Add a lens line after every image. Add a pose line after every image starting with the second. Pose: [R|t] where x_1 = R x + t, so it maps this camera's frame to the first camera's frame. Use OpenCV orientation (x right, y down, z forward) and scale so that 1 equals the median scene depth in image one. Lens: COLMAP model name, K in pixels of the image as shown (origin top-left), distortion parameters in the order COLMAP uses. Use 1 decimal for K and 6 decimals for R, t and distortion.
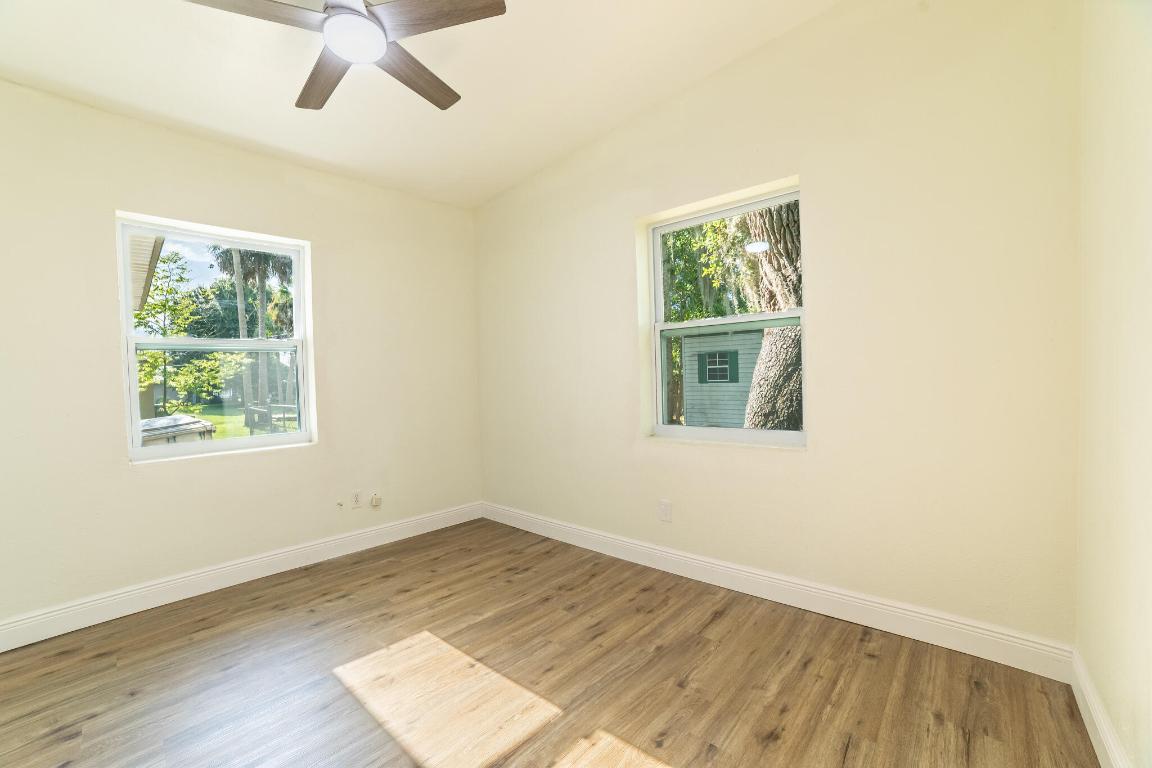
lens RADIAL K [[463.6, 0, 574.2], [0, 463.6, 390.9], [0, 0, 1]] dist [-0.098570, 0.029205]
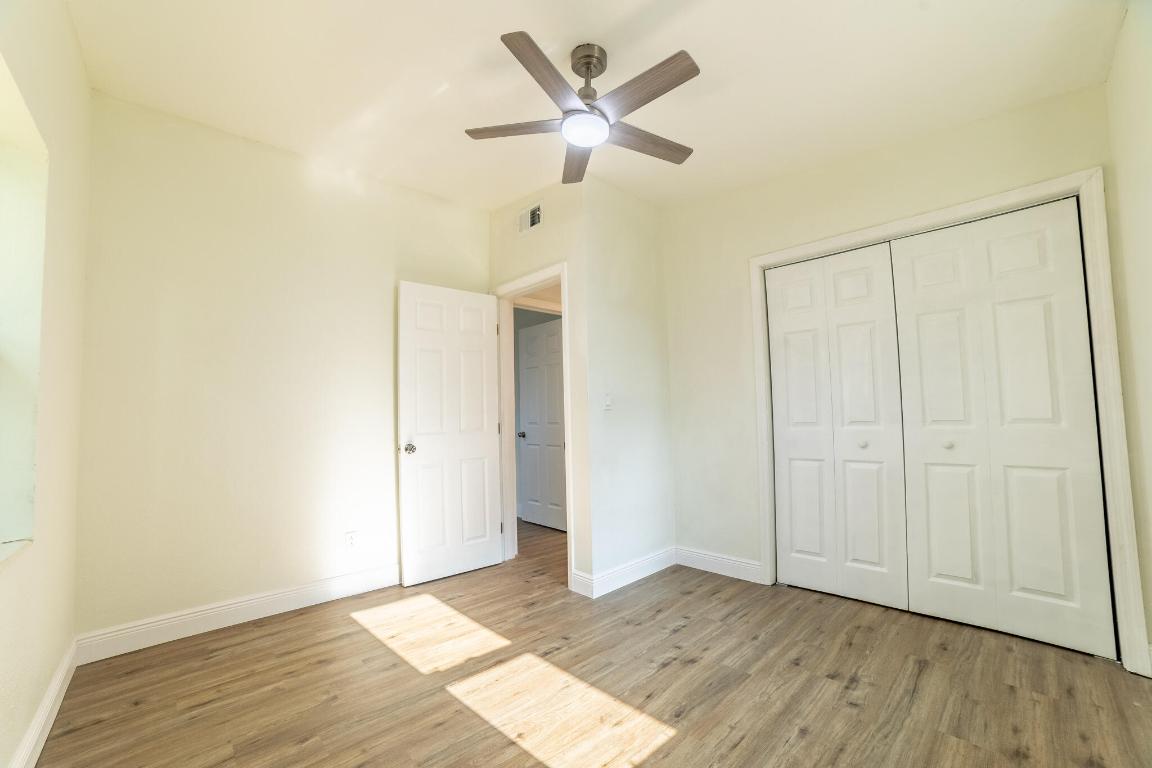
lens RADIAL K [[463.6, 0, 574.2], [0, 463.6, 390.9], [0, 0, 1]] dist [-0.098570, 0.029205]
pose [[-0.995886, 0.055068, 0.071966, -0.431720], [0.053309, 0.998236, -0.026138, -0.039790], [-0.073278, -0.022194, -0.997065, 1.858404]]
